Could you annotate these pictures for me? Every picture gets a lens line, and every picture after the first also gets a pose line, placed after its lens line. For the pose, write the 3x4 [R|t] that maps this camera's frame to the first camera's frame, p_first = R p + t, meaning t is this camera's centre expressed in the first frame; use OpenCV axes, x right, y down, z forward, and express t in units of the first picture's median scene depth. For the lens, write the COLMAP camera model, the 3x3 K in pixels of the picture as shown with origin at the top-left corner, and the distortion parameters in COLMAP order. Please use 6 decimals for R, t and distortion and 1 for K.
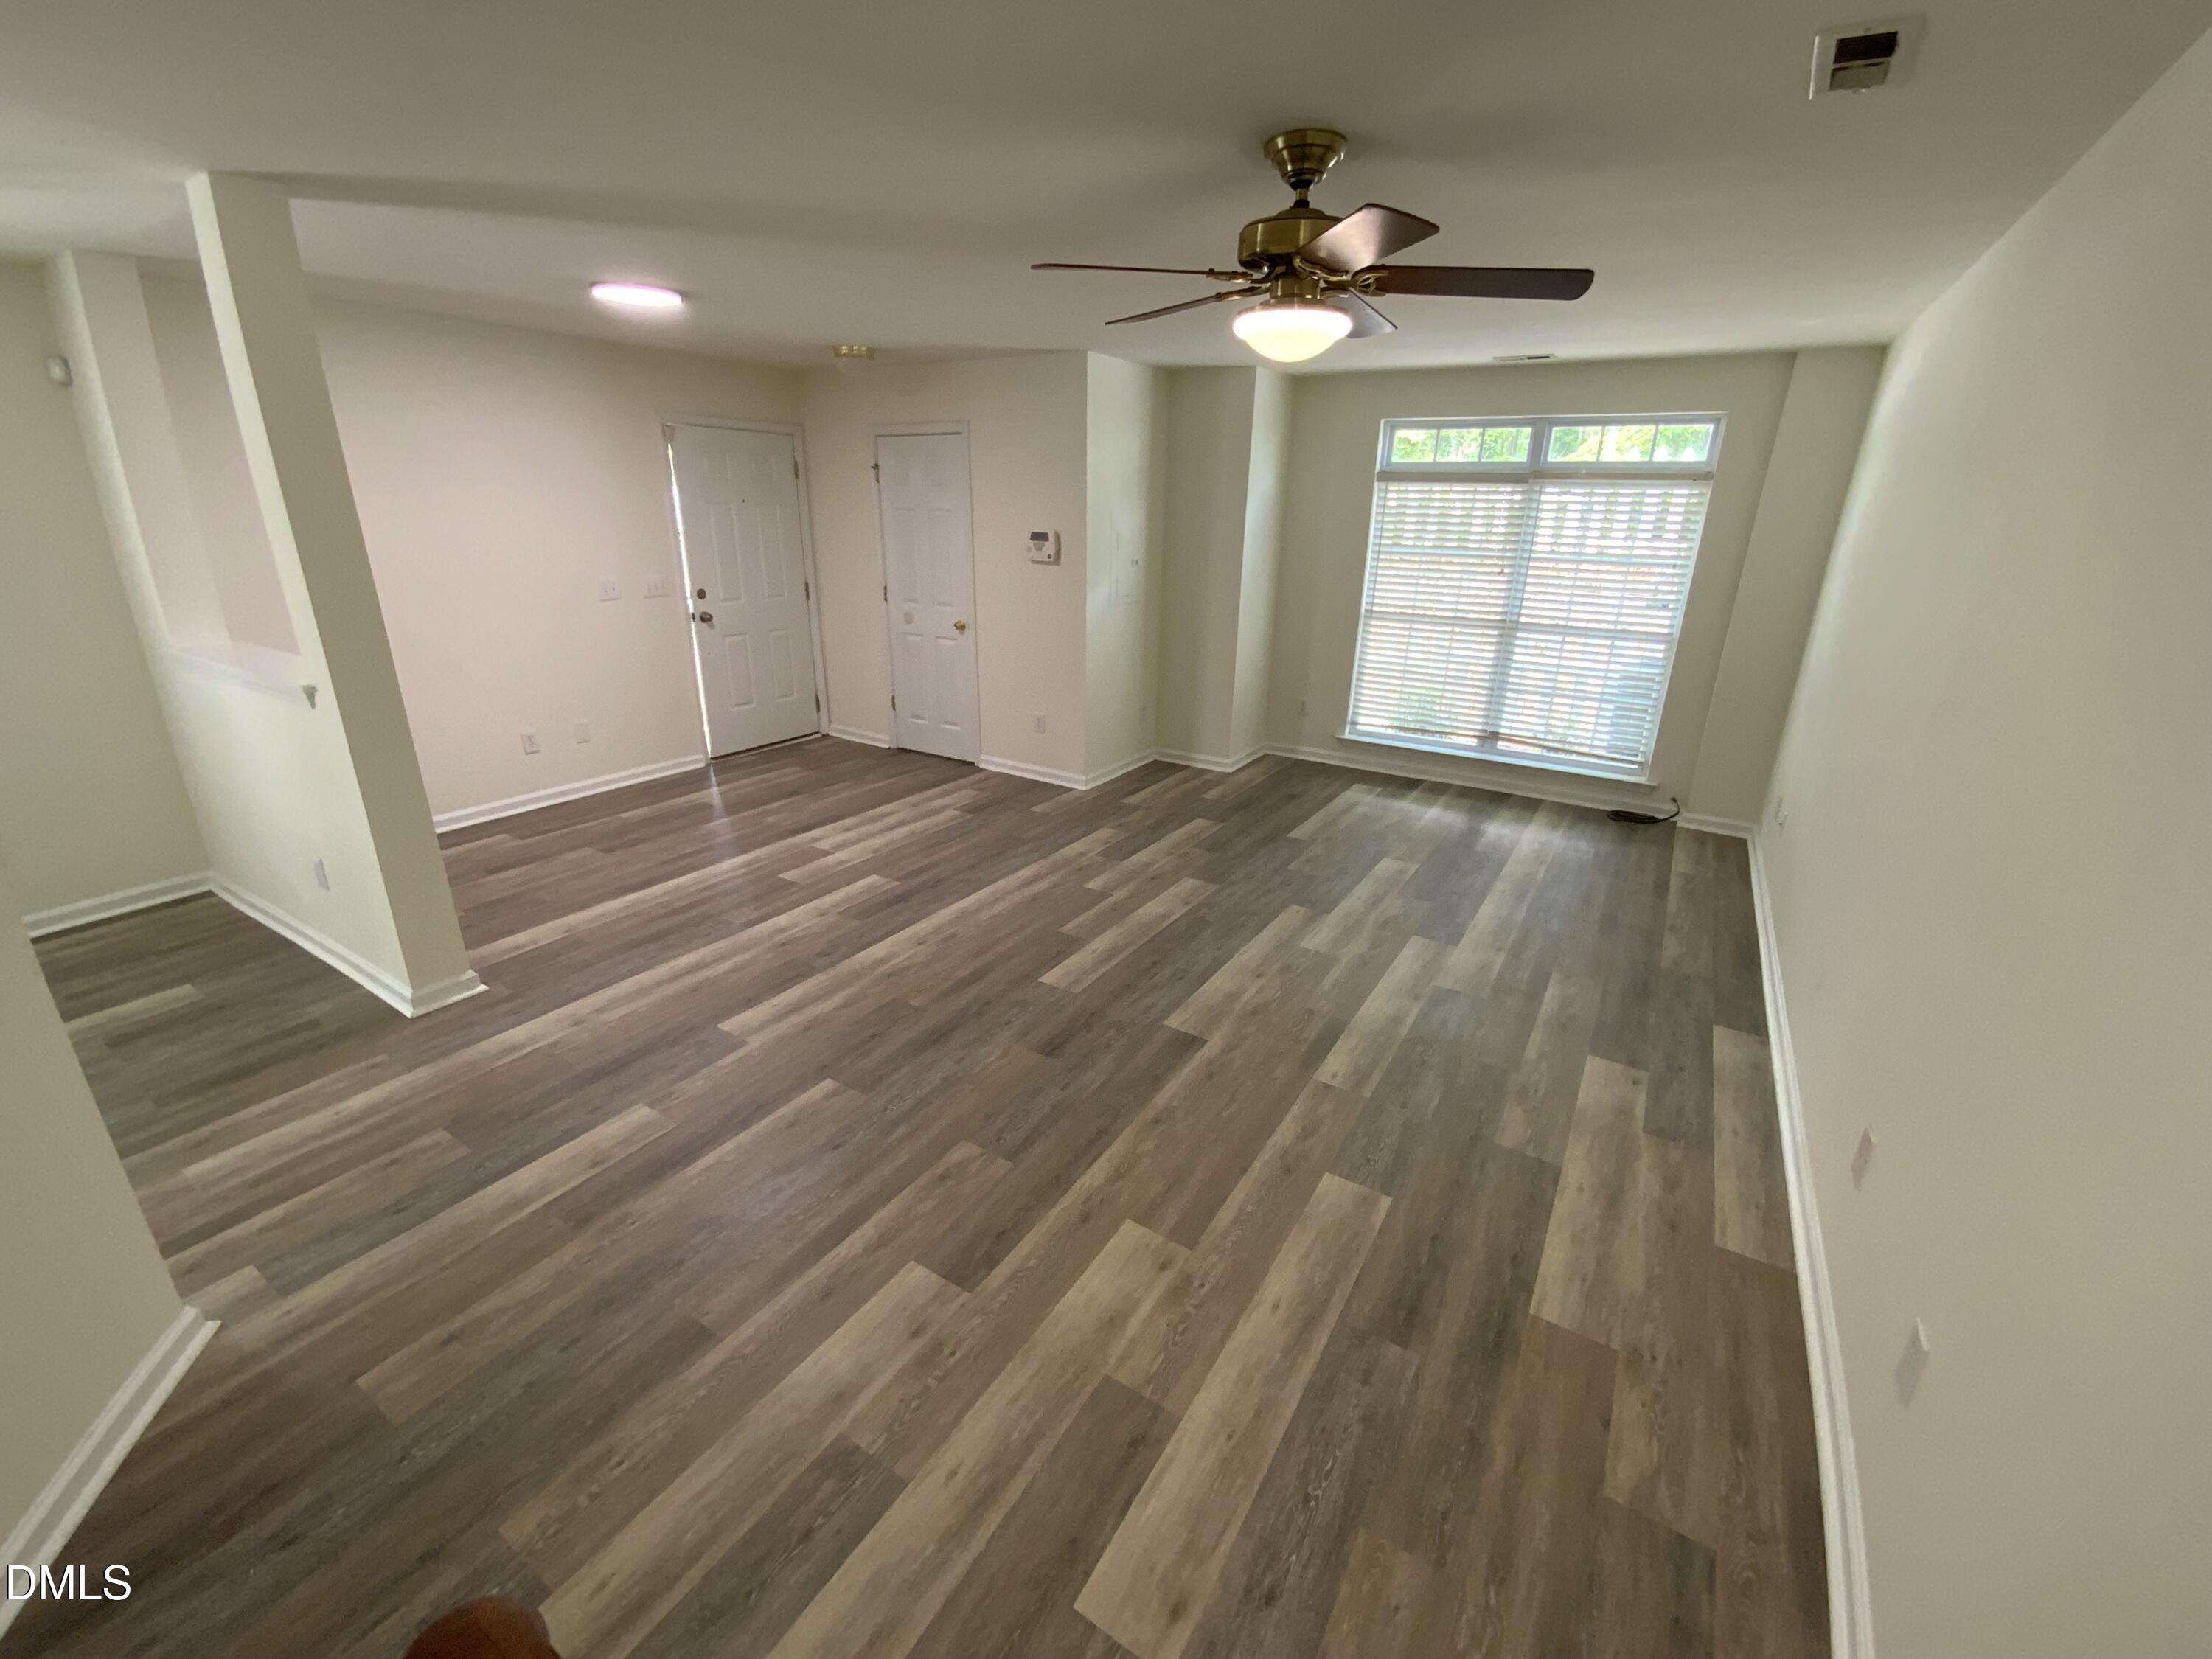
lens RADIAL K [[901.1, 0, 1106.0], [0, 901.1, 829.5], [0, 0, 1]] dist [0.027989, -0.024687]
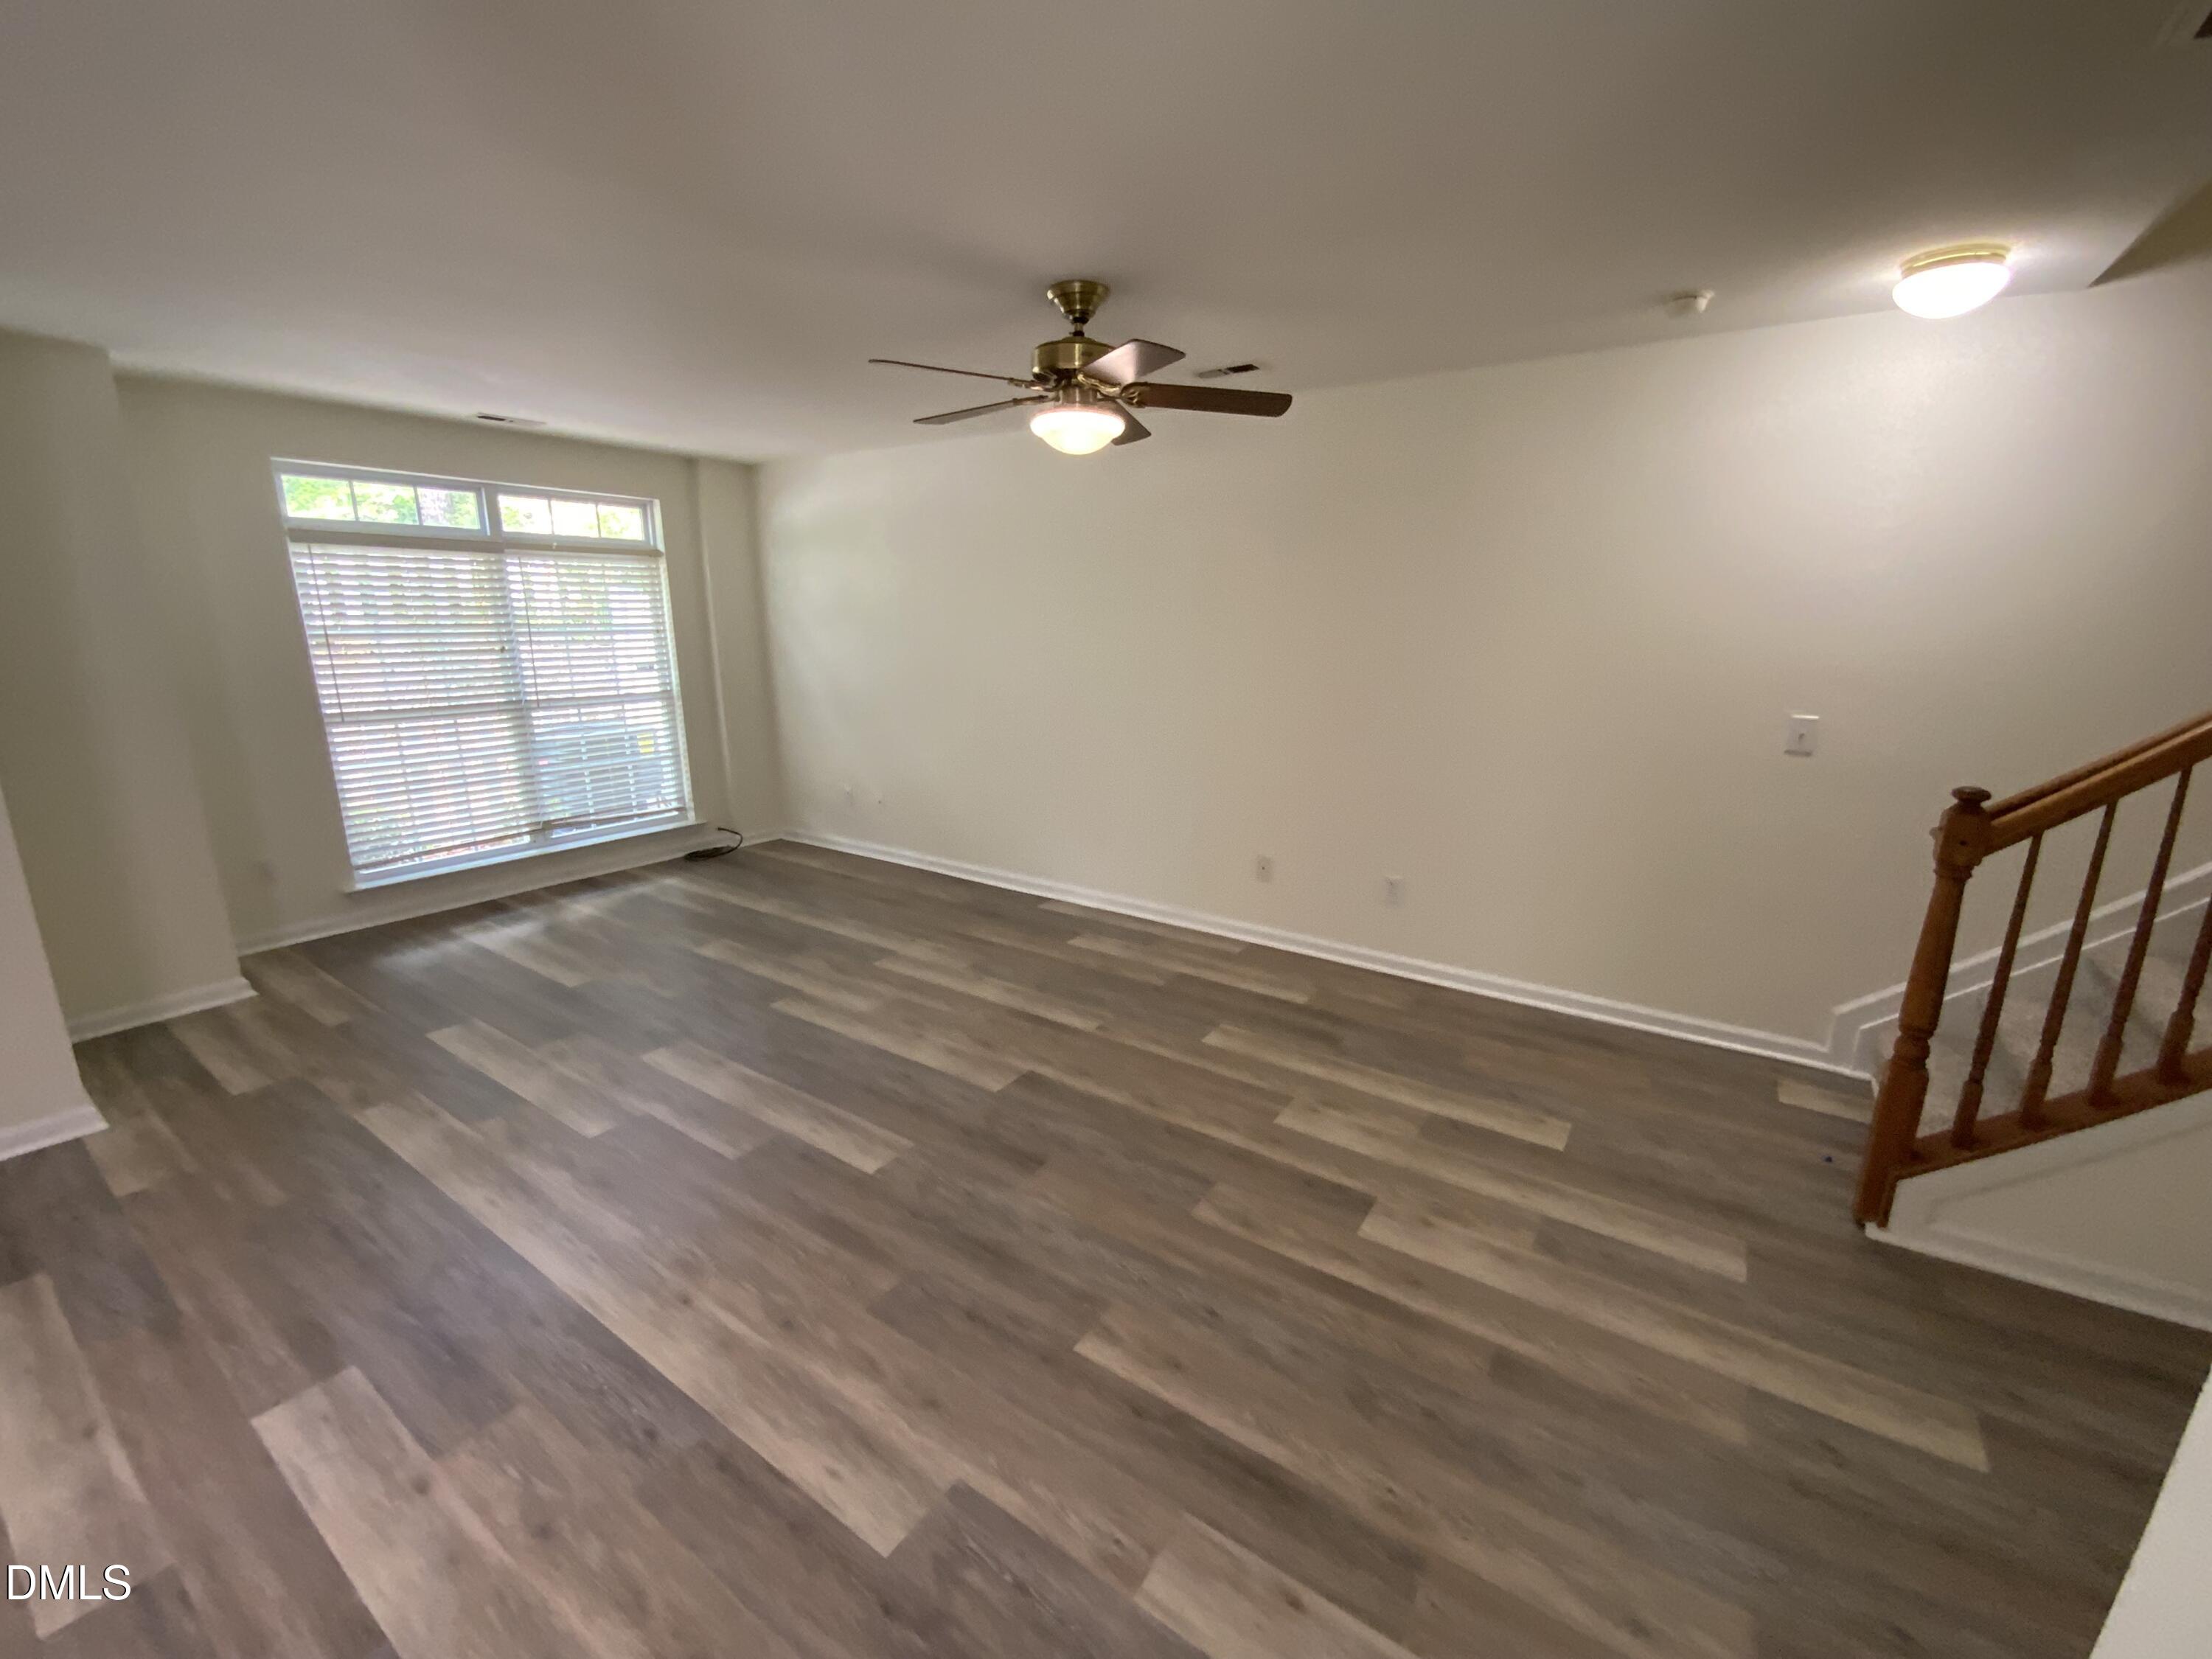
lens RADIAL K [[901.1, 0, 1106.0], [0, 901.1, 829.5], [0, 0, 1]] dist [0.027989, -0.024687]
pose [[0.034097, -0.255463, 0.966217, -0.572889], [0.336613, 0.913229, 0.229574, -0.160110], [-0.941025, 0.317414, 0.117131, 0.495576]]
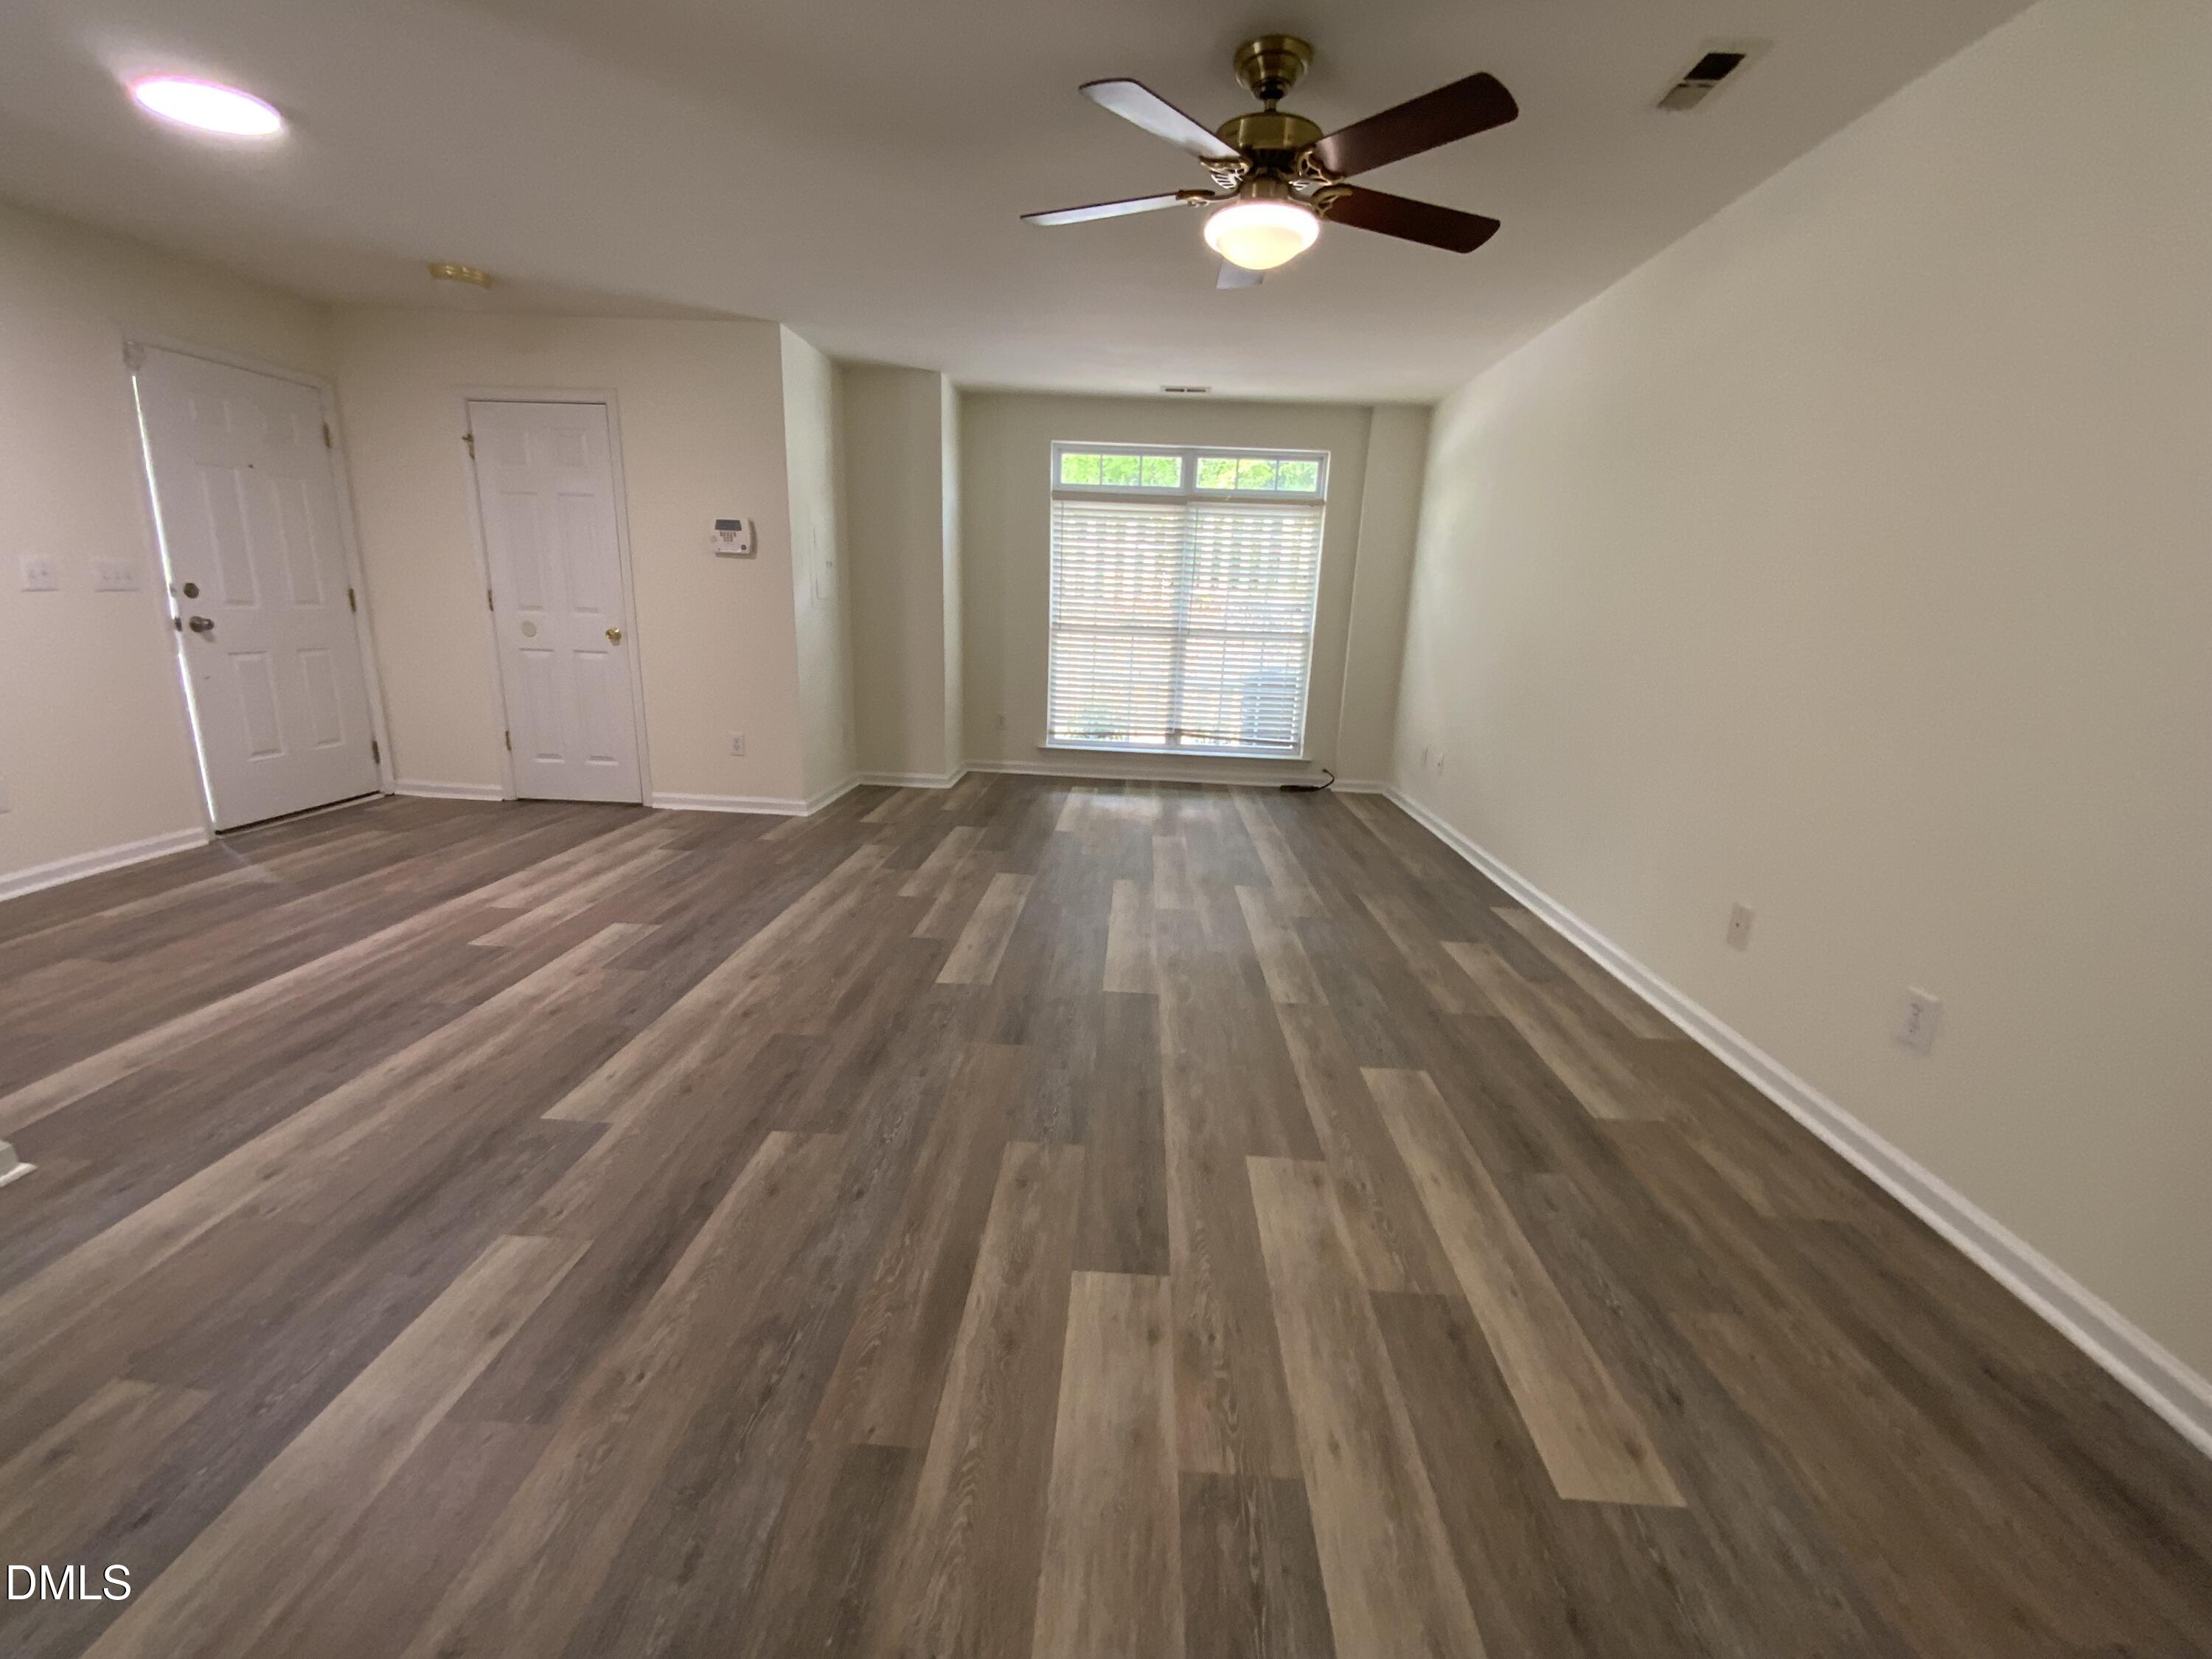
lens RADIAL K [[901.1, 0, 1106.0], [0, 901.1, 829.5], [0, 0, 1]] dist [0.027989, -0.024687]
pose [[0.867485, -0.107726, 0.485660, -0.260850], [0.148837, 0.987756, -0.046754, 0.069580], [-0.474677, 0.112843, 0.872897, 0.130015]]
